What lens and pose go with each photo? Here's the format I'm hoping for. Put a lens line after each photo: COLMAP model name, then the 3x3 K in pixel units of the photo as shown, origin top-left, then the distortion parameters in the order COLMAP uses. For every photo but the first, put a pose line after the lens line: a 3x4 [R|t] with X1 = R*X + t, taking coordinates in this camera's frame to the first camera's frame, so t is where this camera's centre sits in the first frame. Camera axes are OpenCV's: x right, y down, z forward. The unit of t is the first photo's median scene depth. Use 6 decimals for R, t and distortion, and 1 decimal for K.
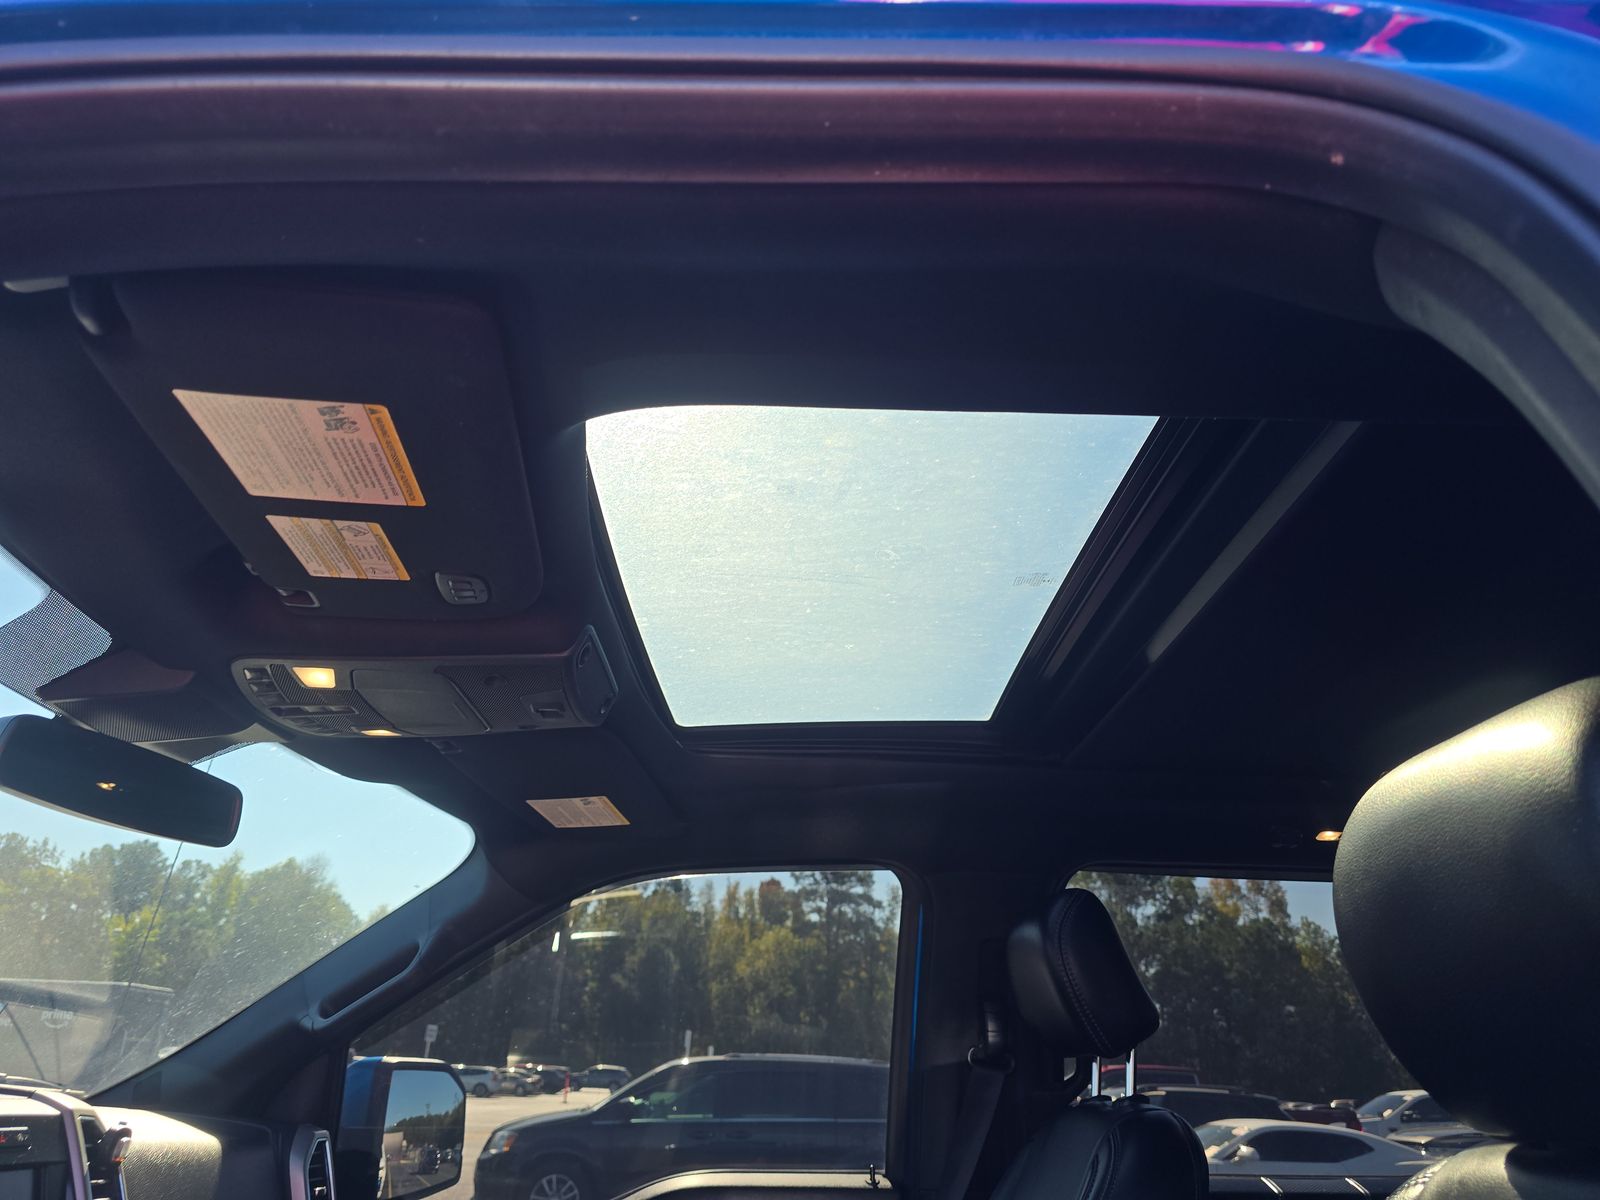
lens RADIAL K [[1137.6, 0, 796.0], [0, 1137.6, 605.6], [0, 0, 1]] dist [0.063366, -0.062688]
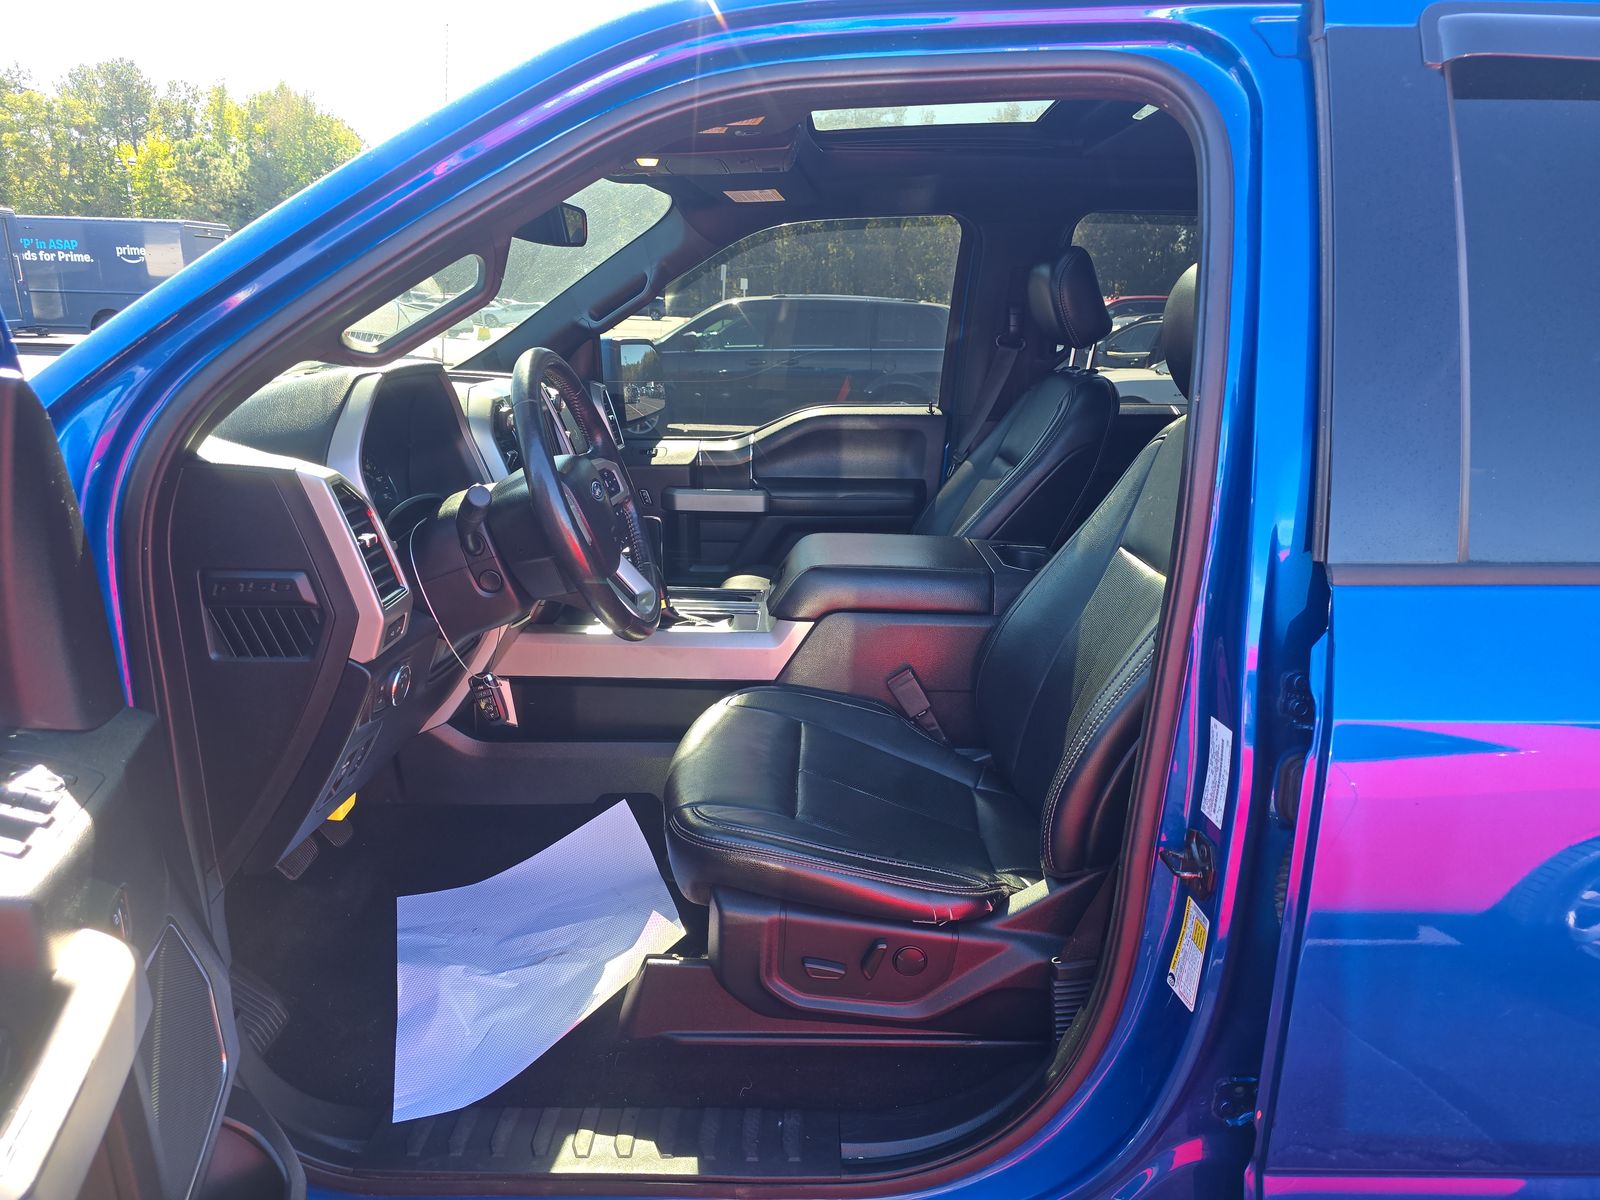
lens RADIAL K [[1137.6, 0, 796.0], [0, 1137.6, 605.6], [0, 0, 1]] dist [0.063366, -0.062688]
pose [[0.999708, -0.000473, -0.024159, -0.089162], [0.014946, 0.797713, 0.602852, -0.271813], [0.018987, -0.603037, 0.797487, -0.486020]]
